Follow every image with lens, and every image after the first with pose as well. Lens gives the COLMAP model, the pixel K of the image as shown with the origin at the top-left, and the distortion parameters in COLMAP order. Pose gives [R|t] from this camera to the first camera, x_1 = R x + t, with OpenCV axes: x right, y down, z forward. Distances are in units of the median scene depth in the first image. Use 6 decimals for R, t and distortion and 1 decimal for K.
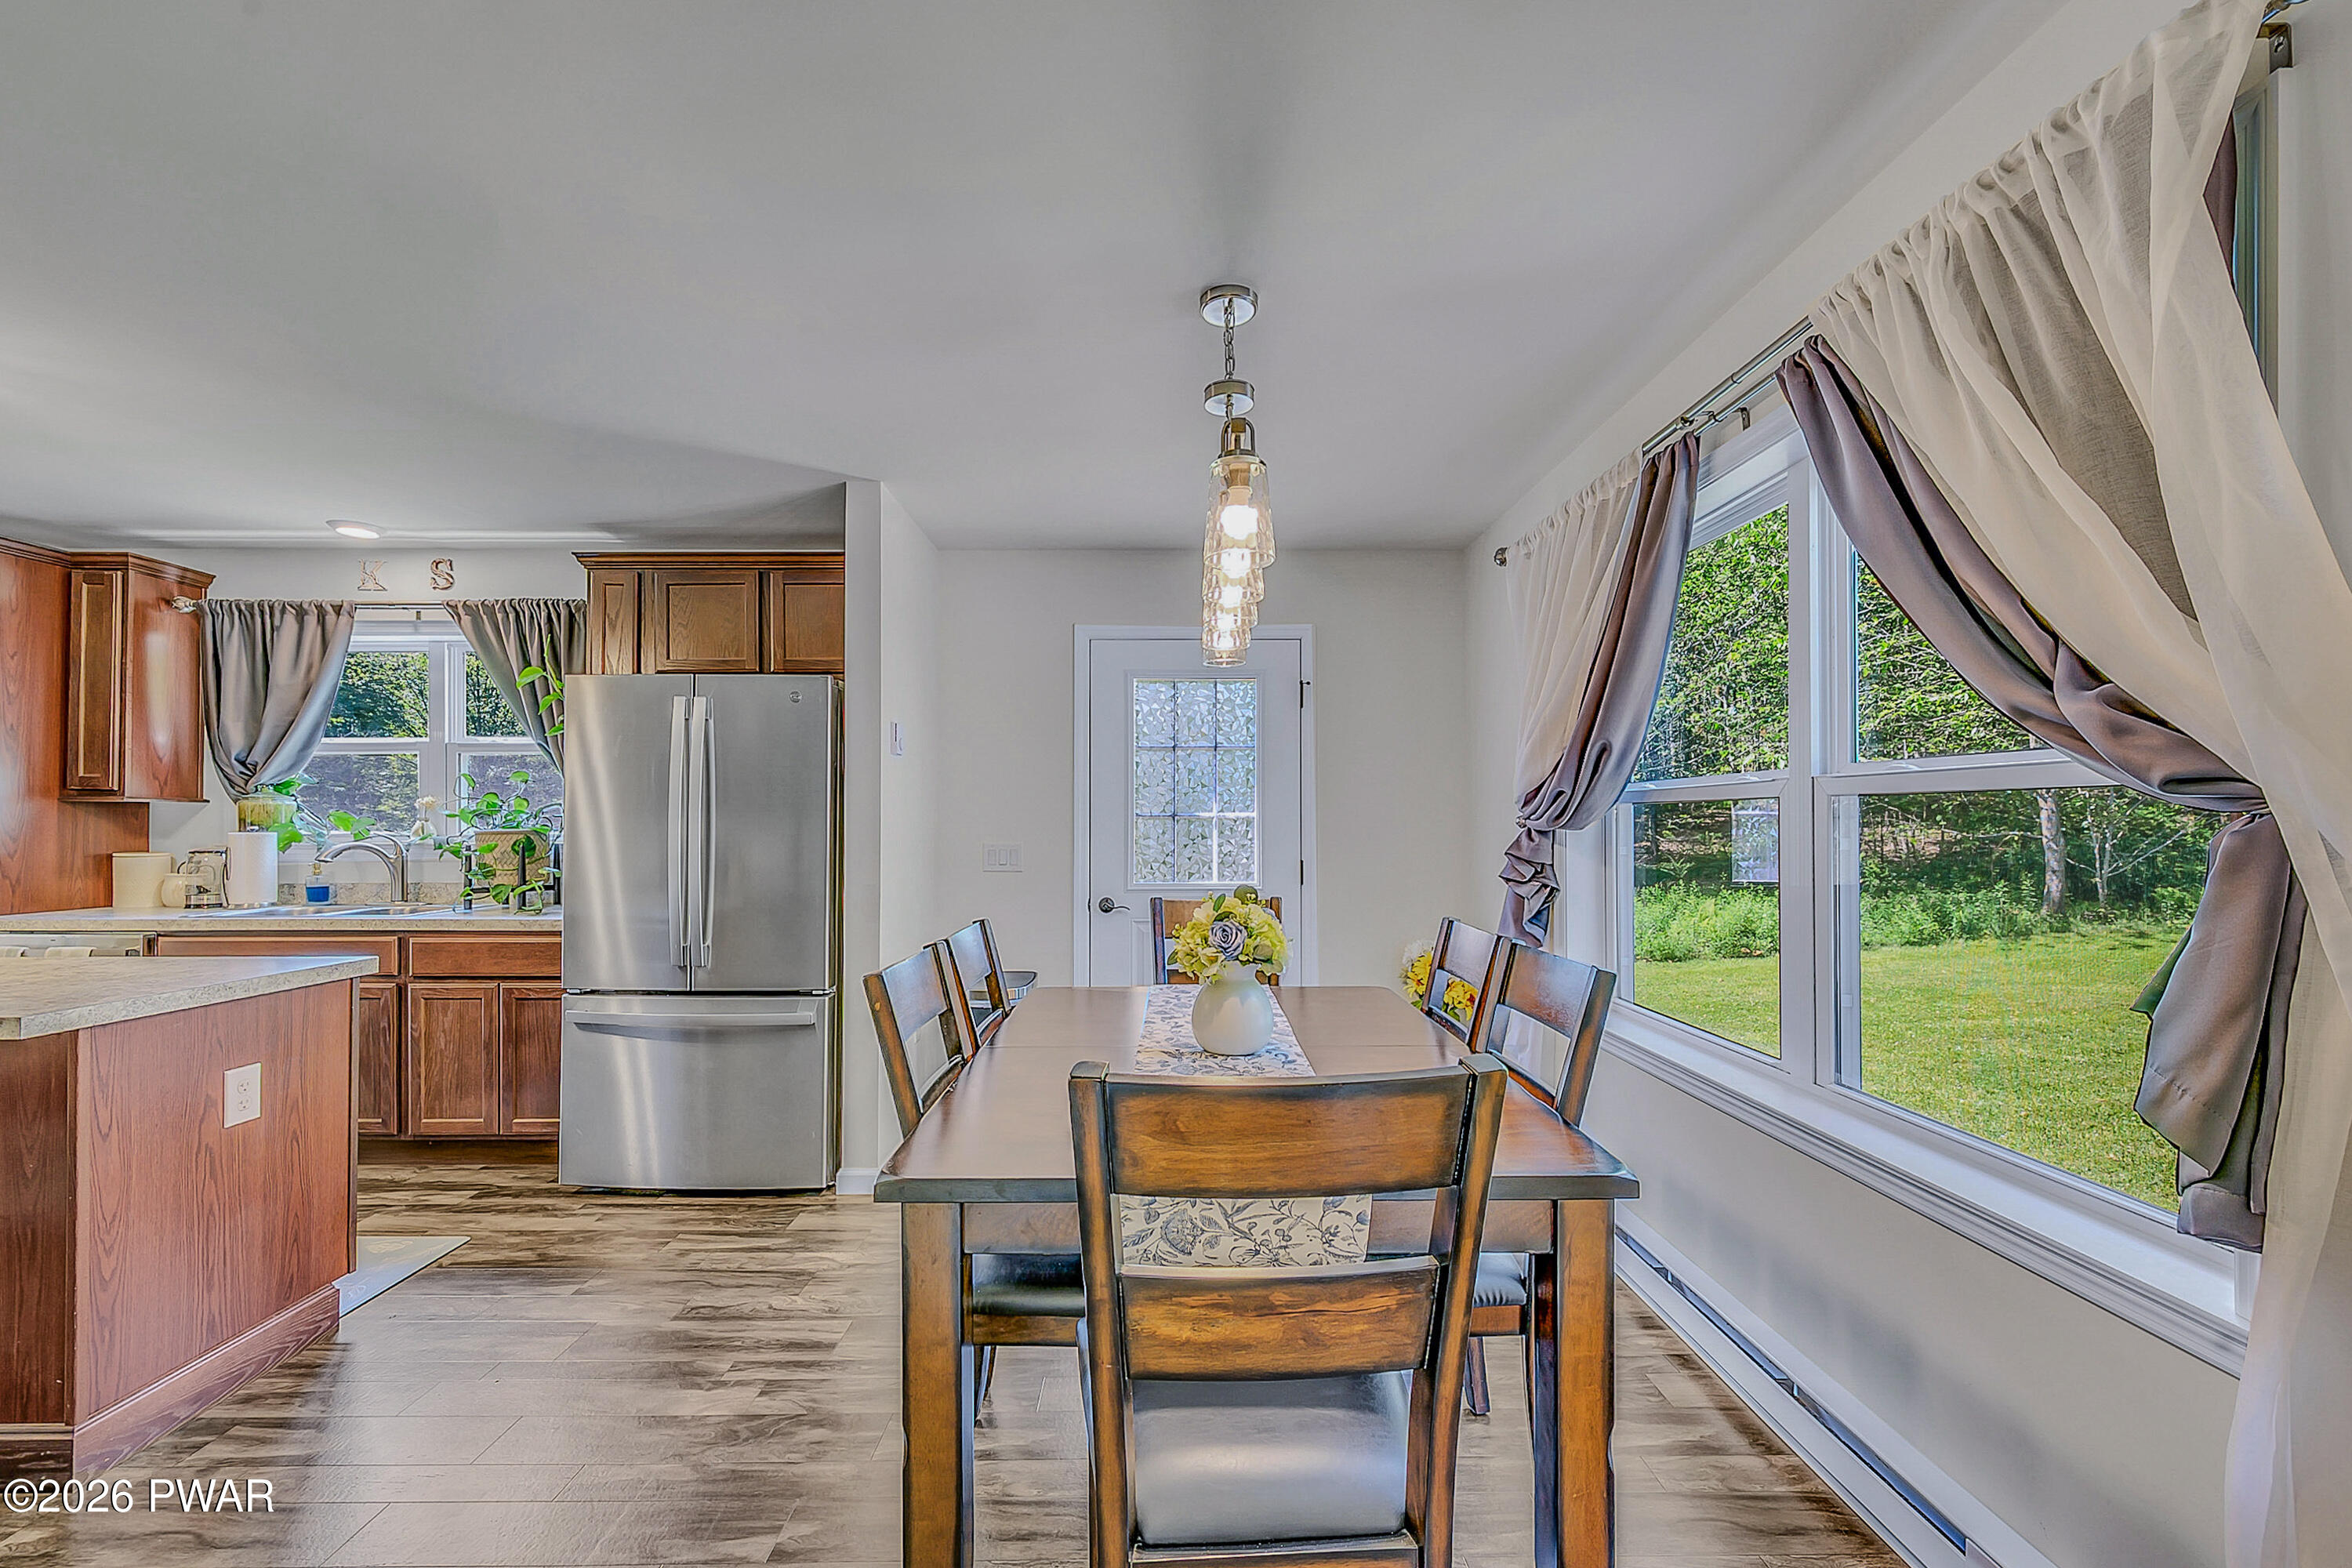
lens RADIAL K [[956.3, 0, 1180.7], [0, 956.3, 803.0], [0, 0, 1]] dist [0.000653, 0.000154]
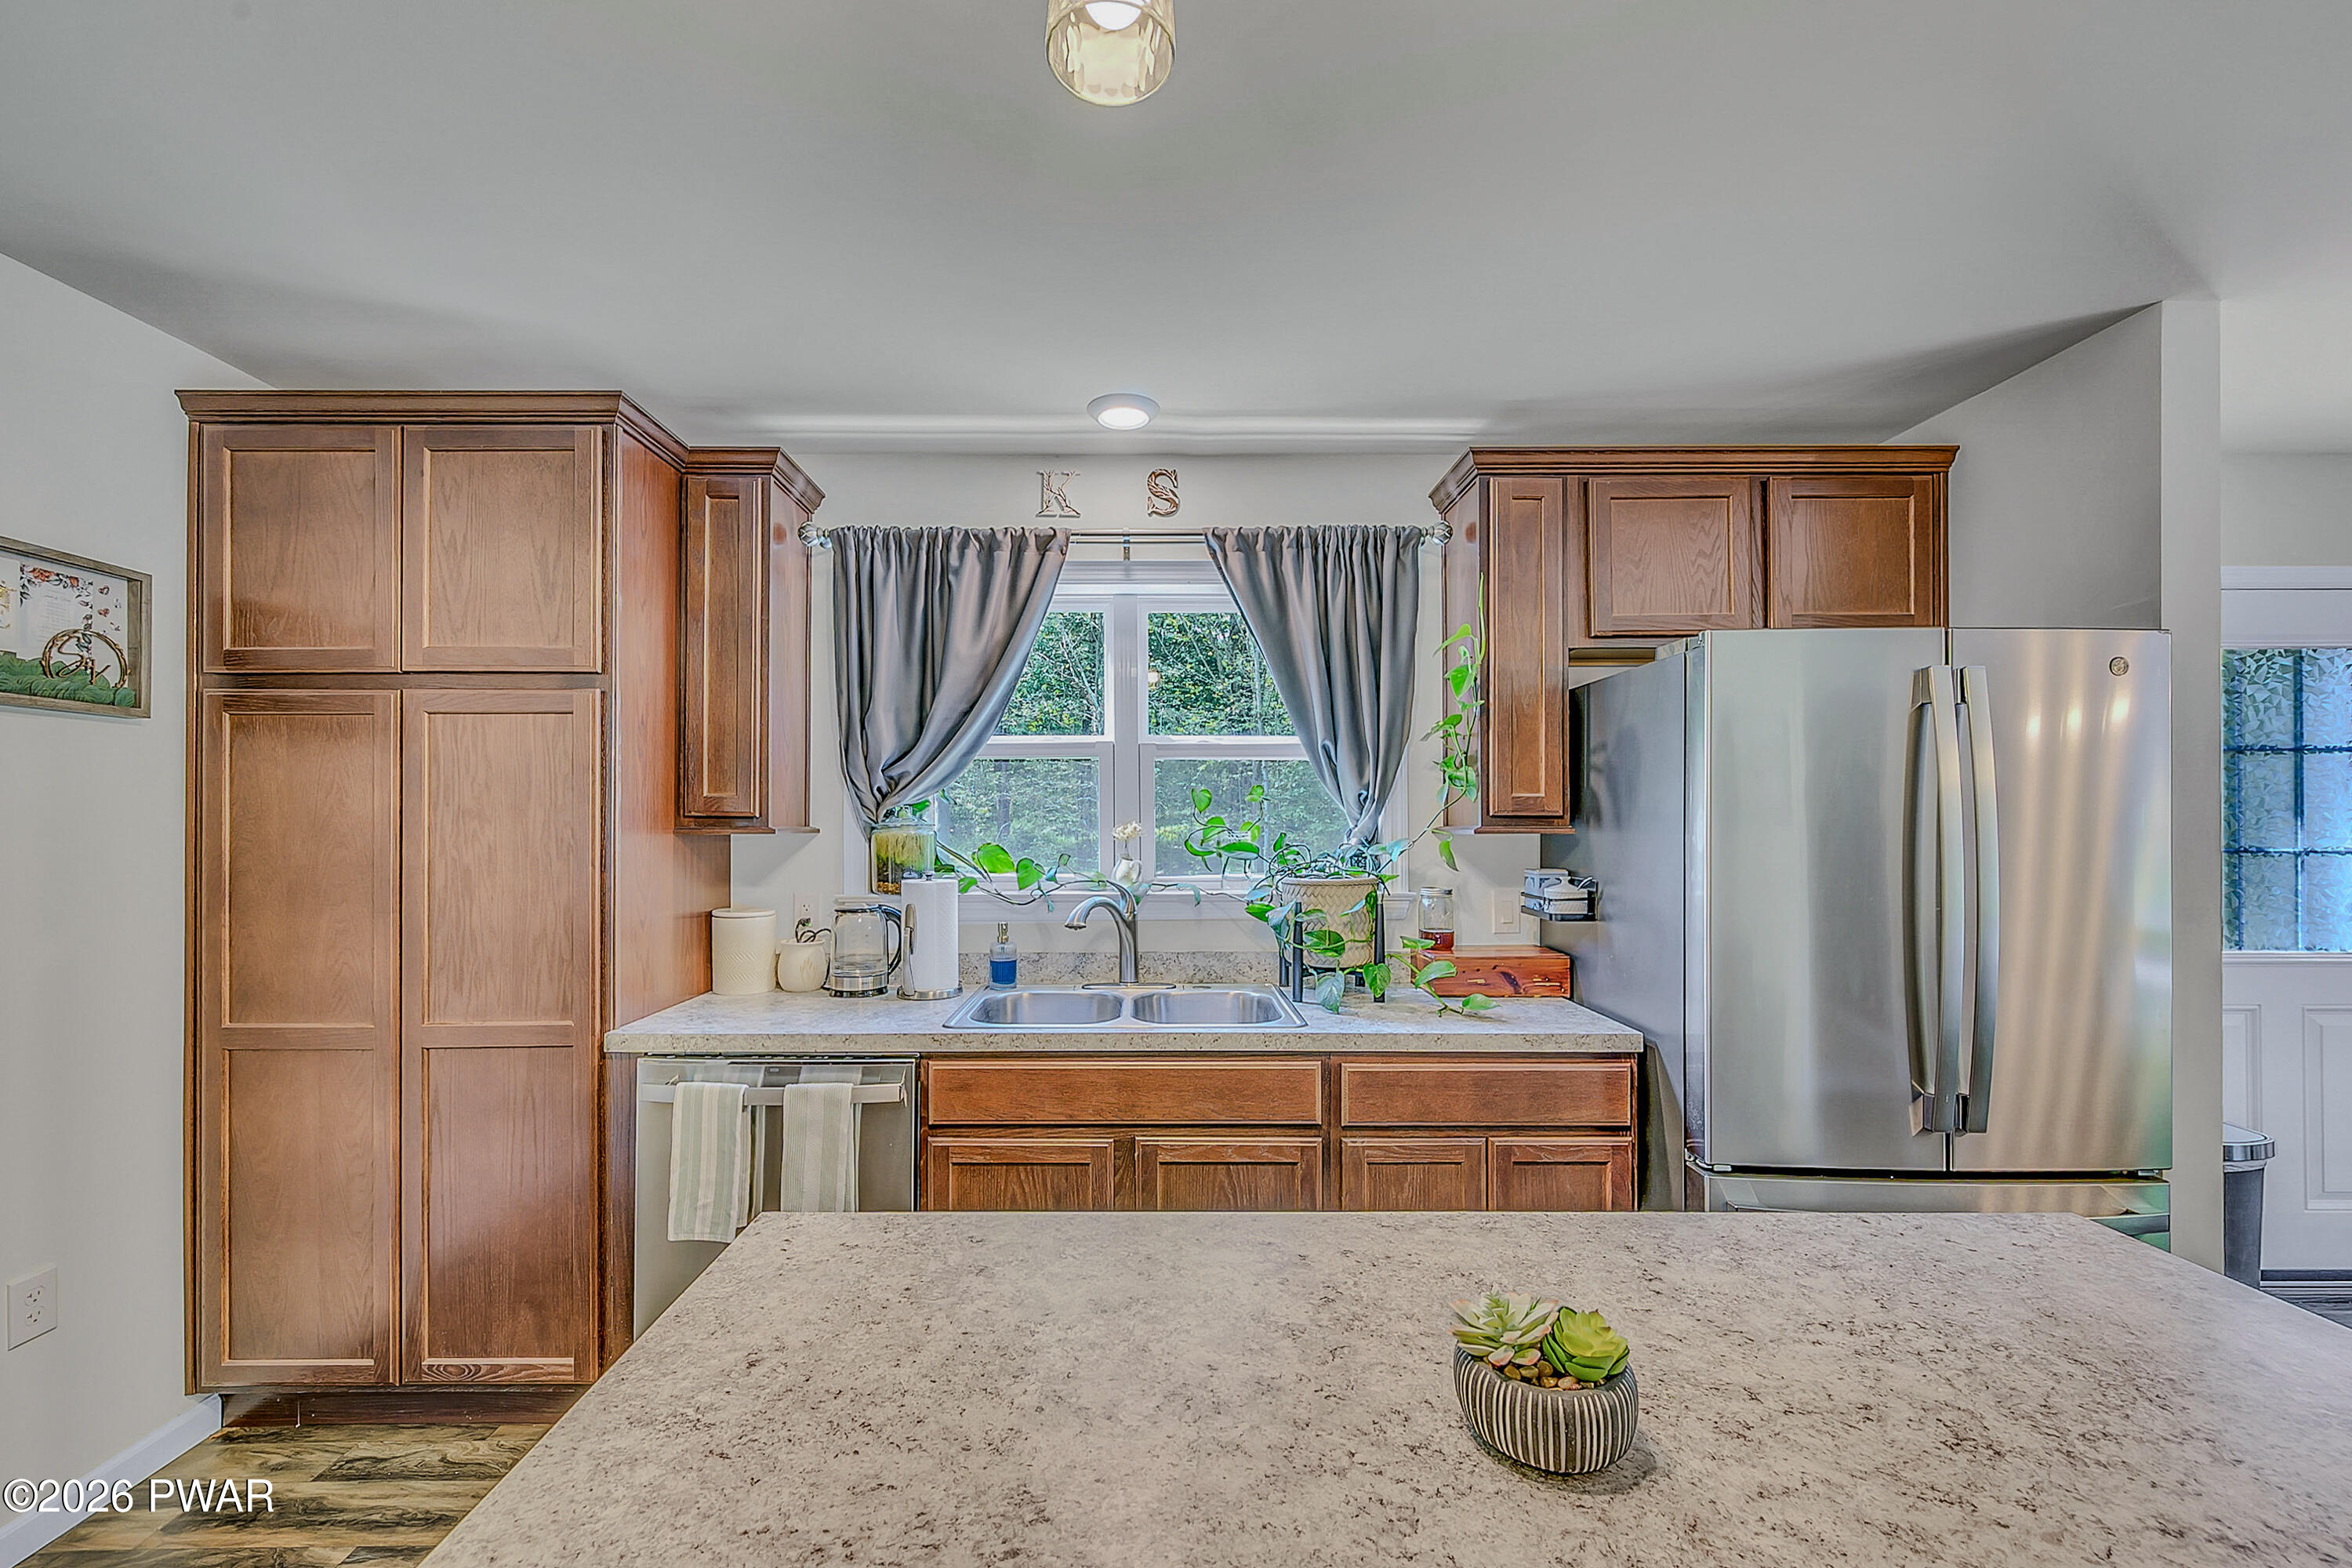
lens RADIAL K [[956.3, 0, 1146.6], [0, 956.3, 811.9], [0, 0, 1]] dist [0.000653, 0.000154]
pose [[0.999999, 0.001163, -0.000949, -0.811927], [-0.001150, 0.999908, 0.013552, -0.025420], [0.000965, -0.013551, 0.999908, 0.338646]]
